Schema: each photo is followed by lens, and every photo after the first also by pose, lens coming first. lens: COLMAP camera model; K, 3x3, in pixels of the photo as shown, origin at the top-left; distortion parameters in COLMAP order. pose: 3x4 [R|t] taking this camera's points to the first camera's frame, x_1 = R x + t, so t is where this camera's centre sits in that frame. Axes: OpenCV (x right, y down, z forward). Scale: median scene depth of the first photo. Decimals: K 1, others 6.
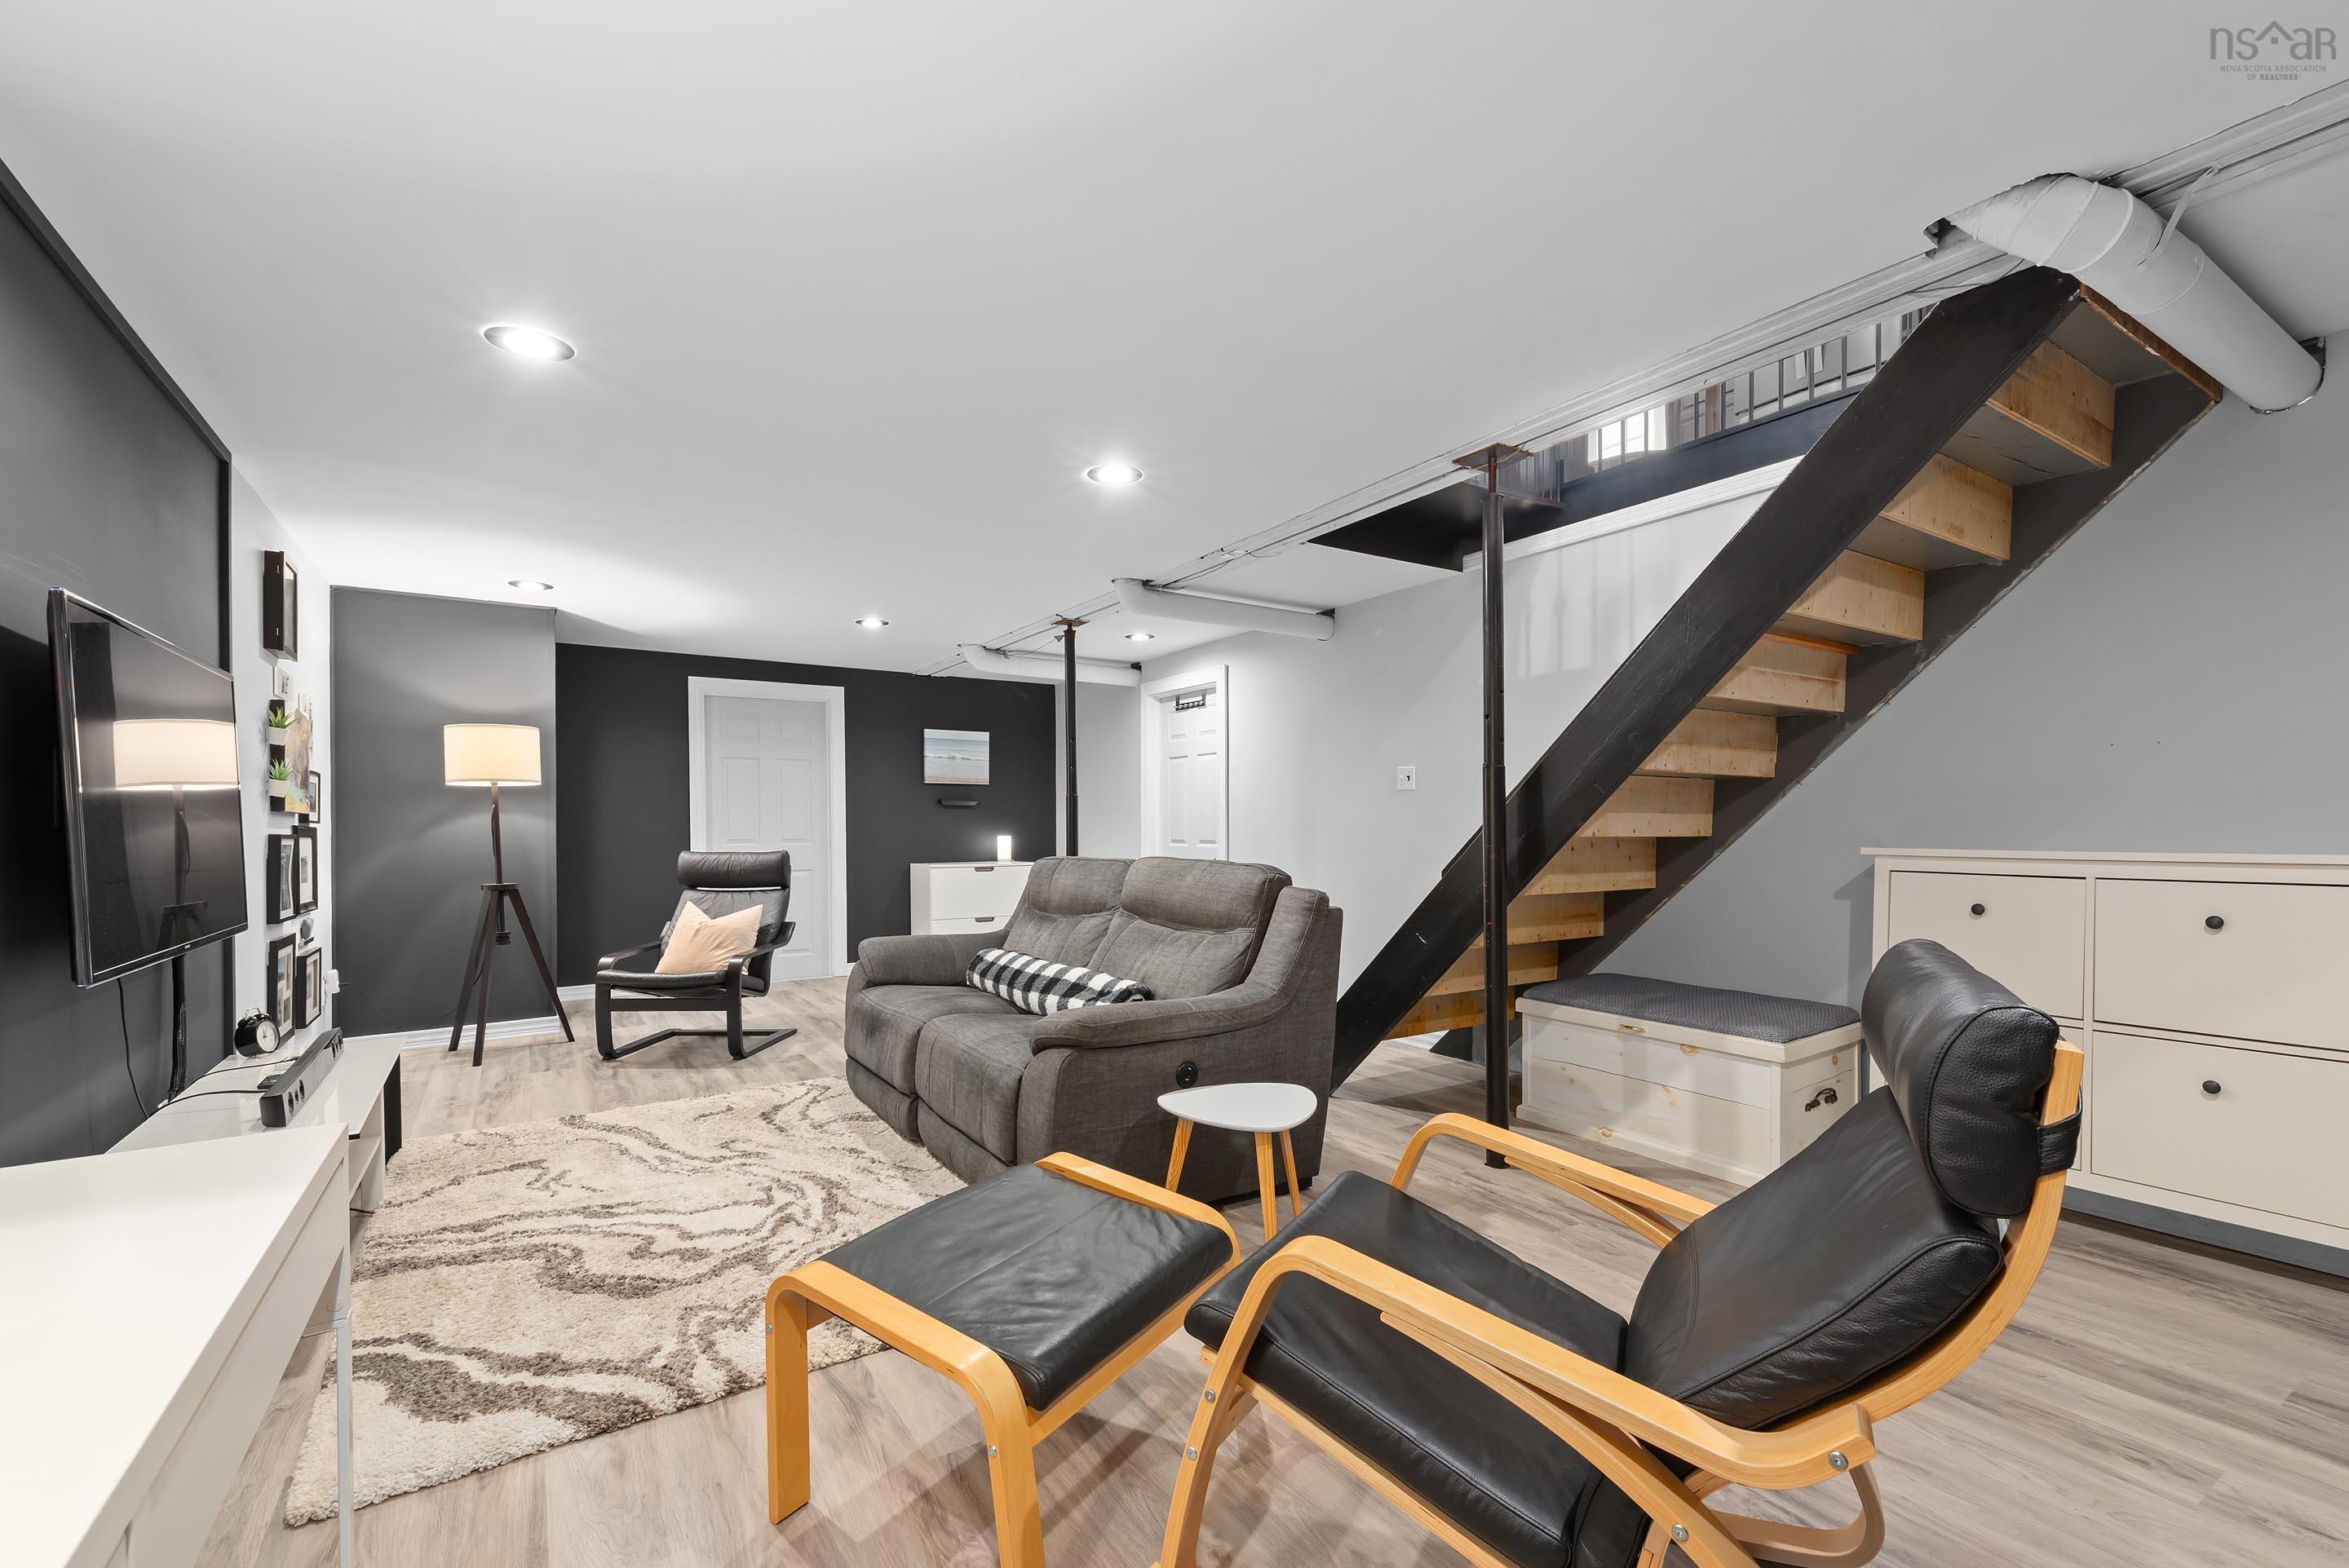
lens RADIAL K [[1014.7, 0, 1171.0], [0, 1014.7, 826.9], [0, 0, 1]] dist [0.000071, -0.000020]
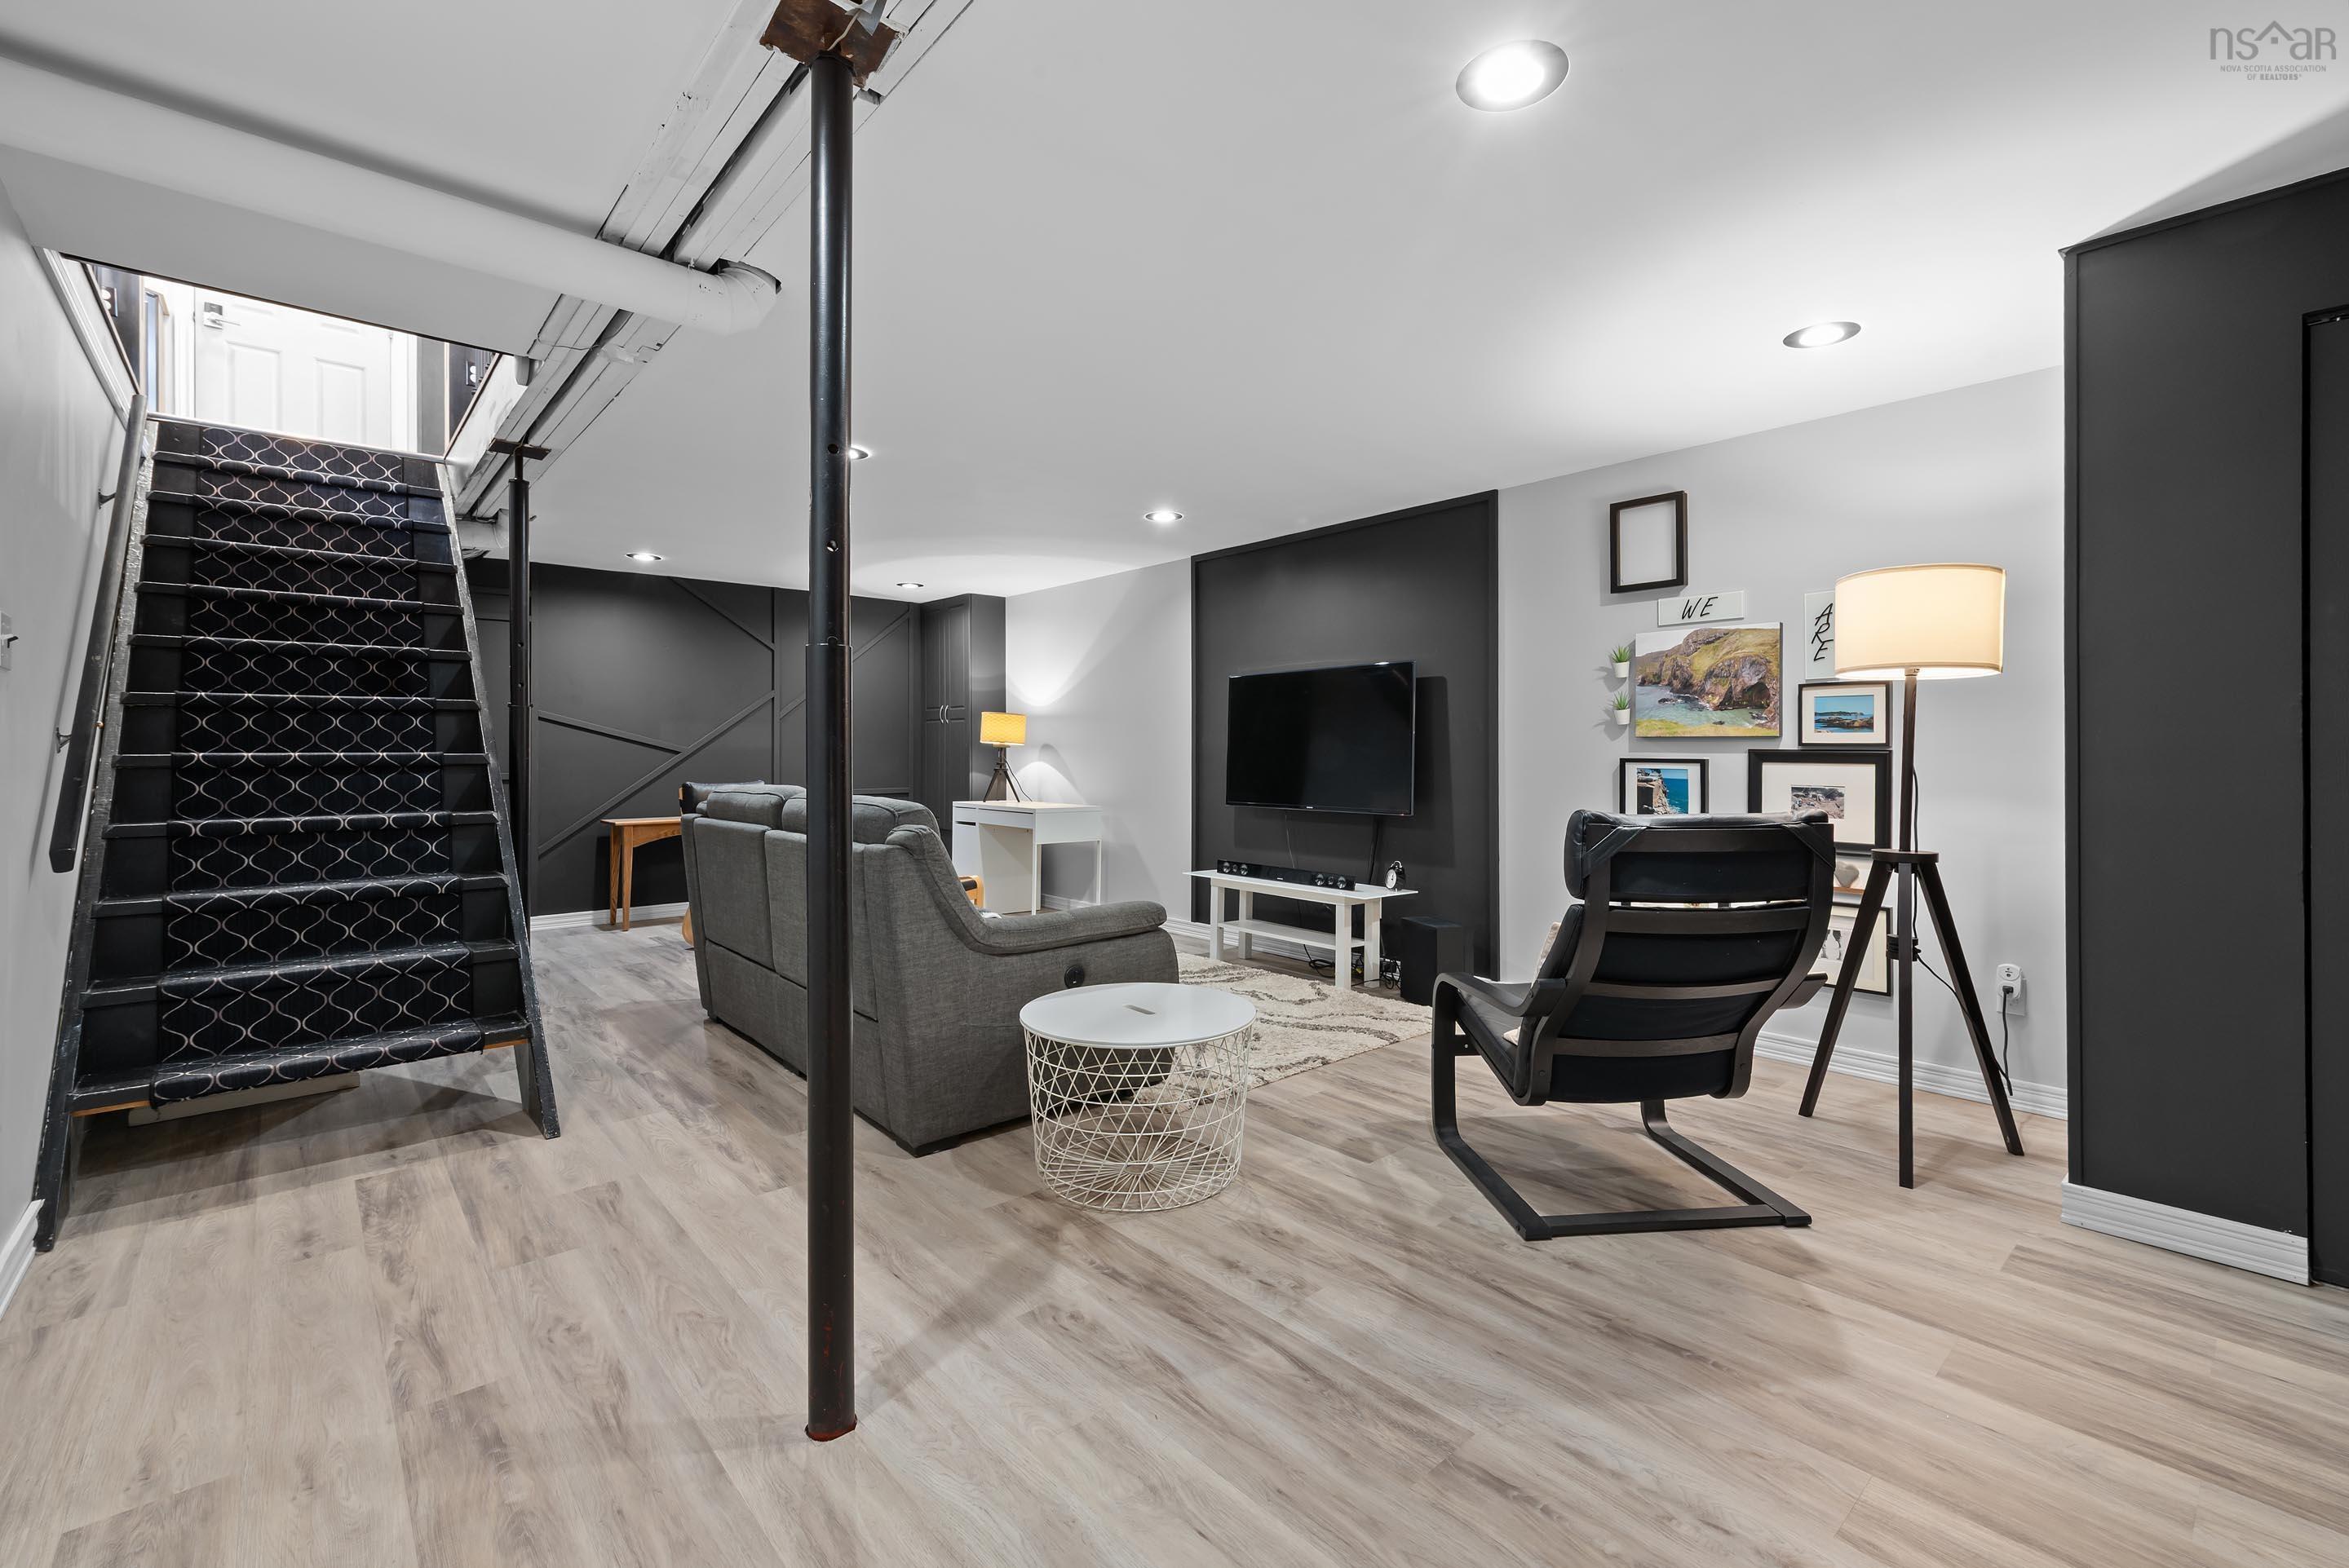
lens RADIAL K [[1014.3, 0, 1177.9], [0, 1014.3, 752.9], [0, 0, 1]] dist [-0.000041, -0.000094]
pose [[-0.989098, 0.003965, -0.147204, -0.217107], [0.004141, 0.999991, -0.000889, 0.000647], [0.147199, -0.001489, -0.989106, 1.839182]]
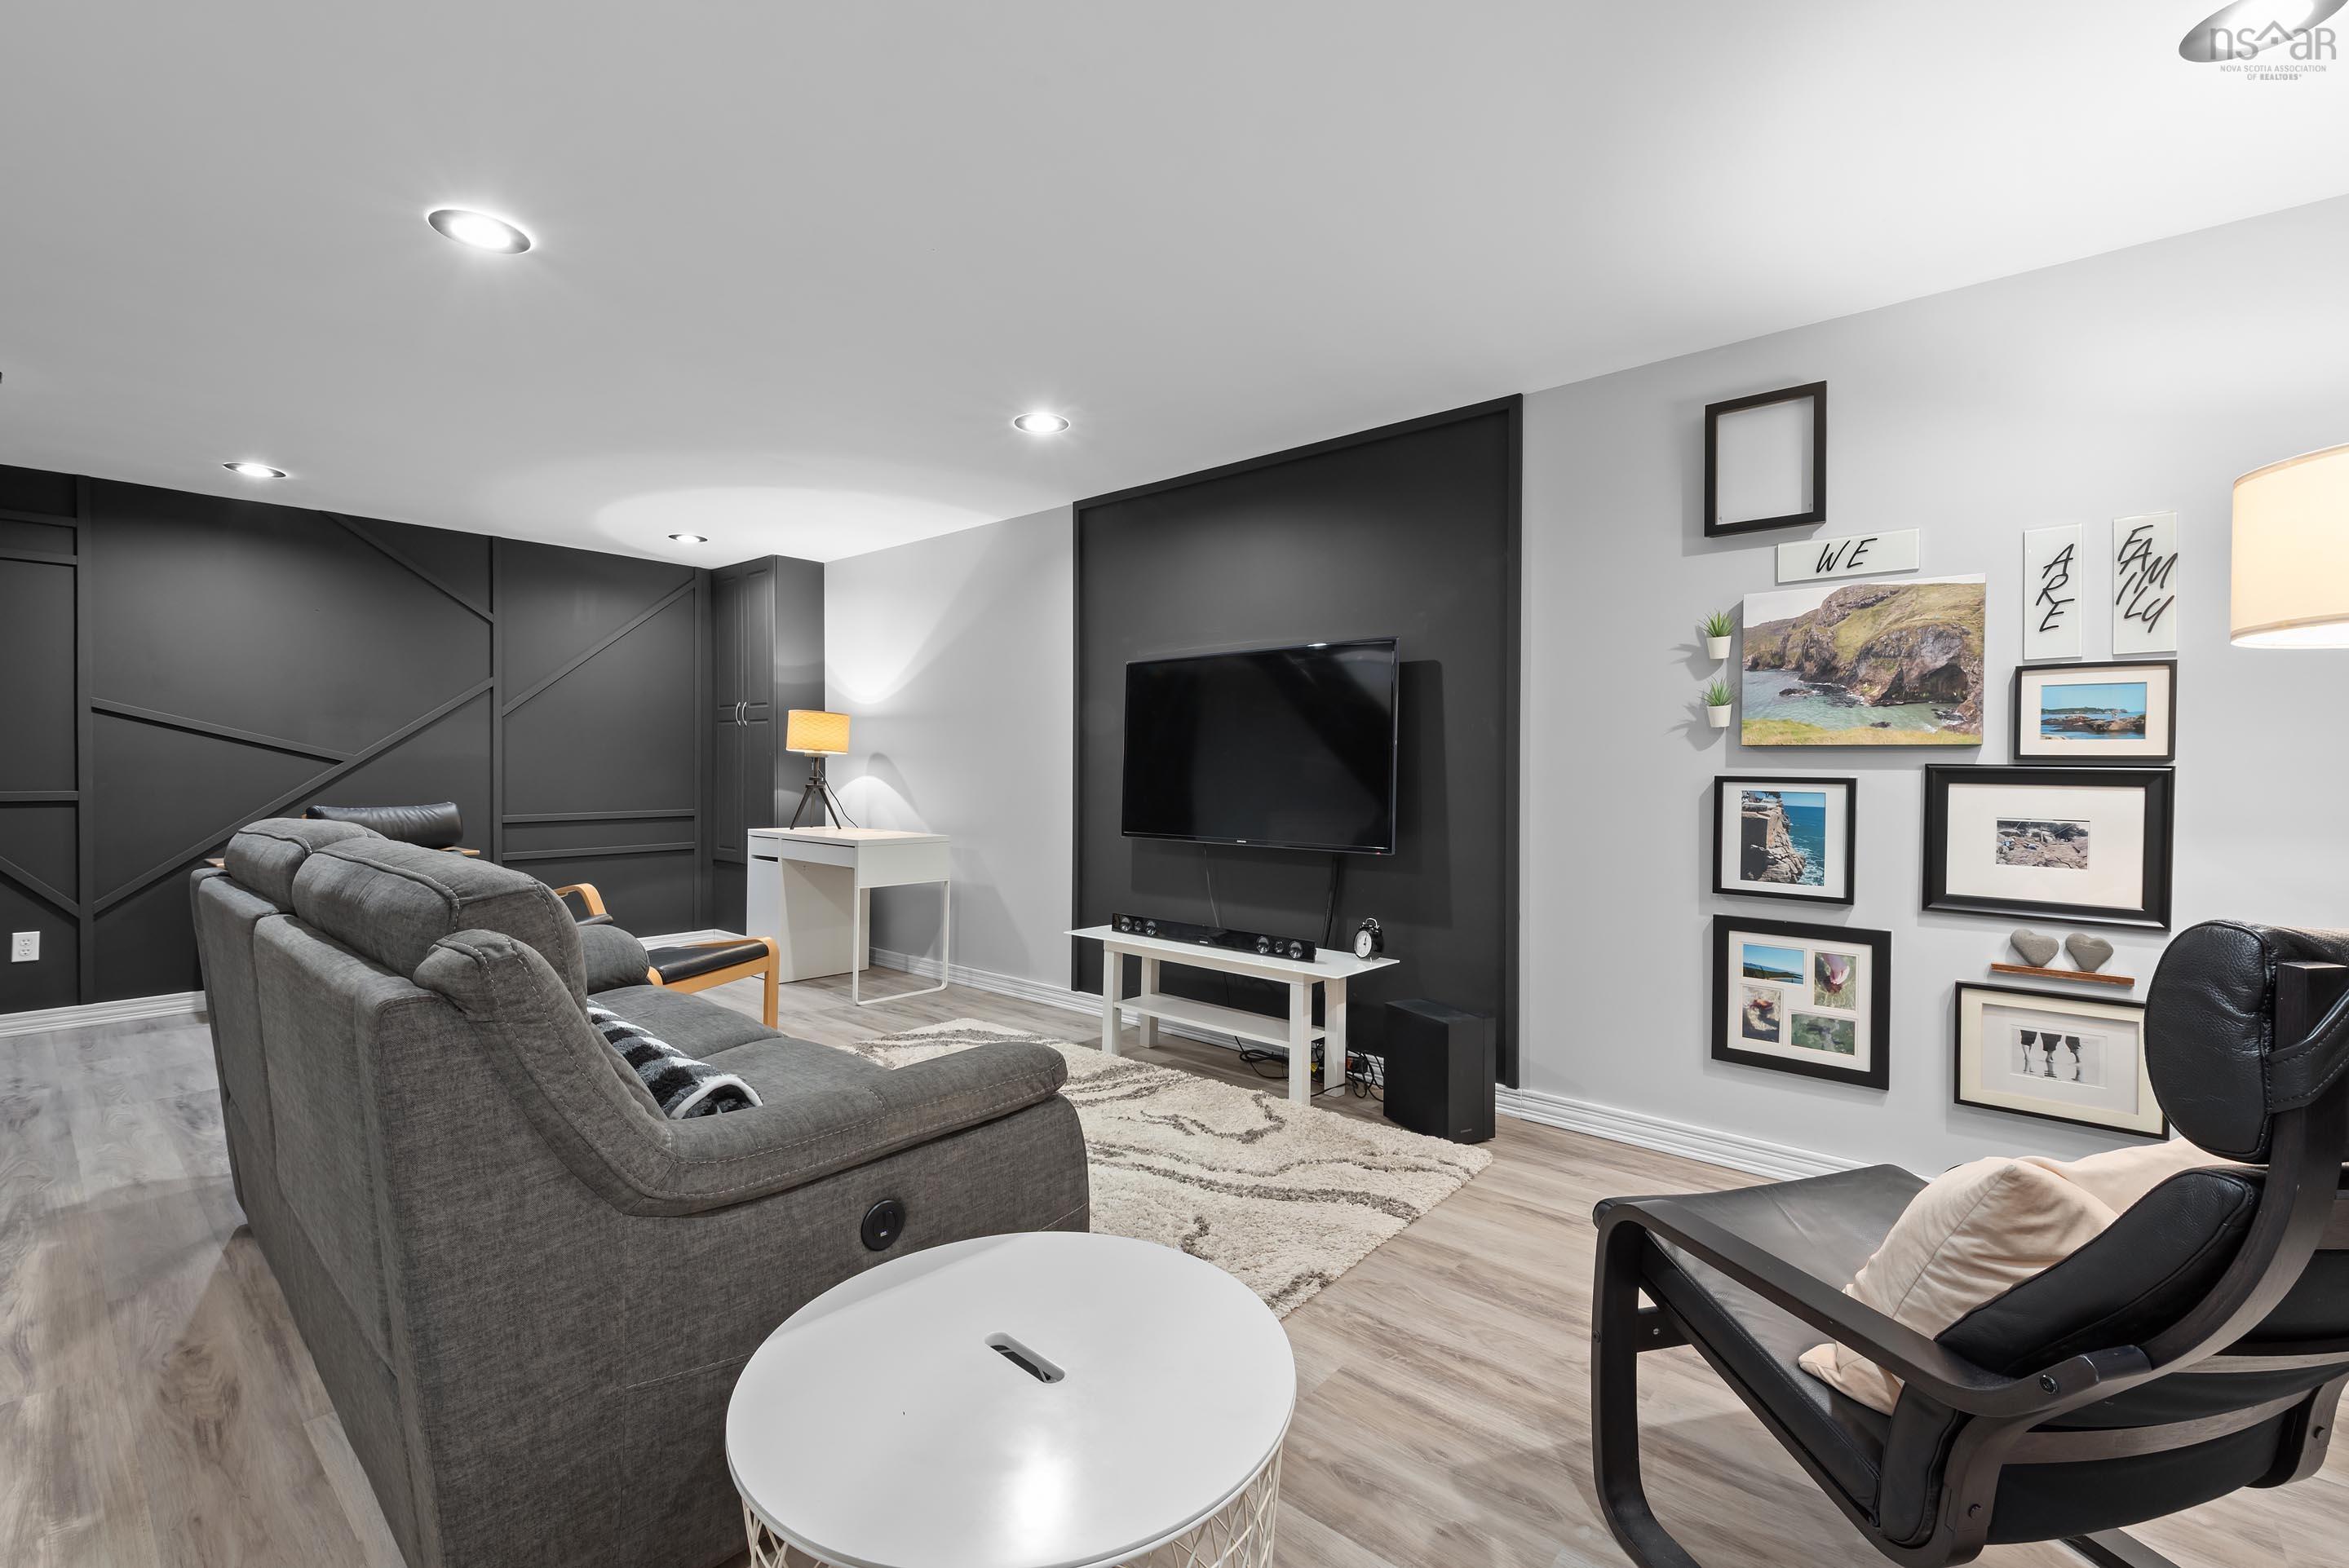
lens RADIAL K [[1013.4, 0, 1182.2], [0, 1013.4, 782.9], [0, 0, 1]] dist [0.000431, -0.000026]
pose [[-0.957377, 0.004687, -0.288802, -0.249551], [-0.000117, 0.999862, 0.016614, -0.000010], [0.288840, 0.015940, -0.957245, 1.469078]]
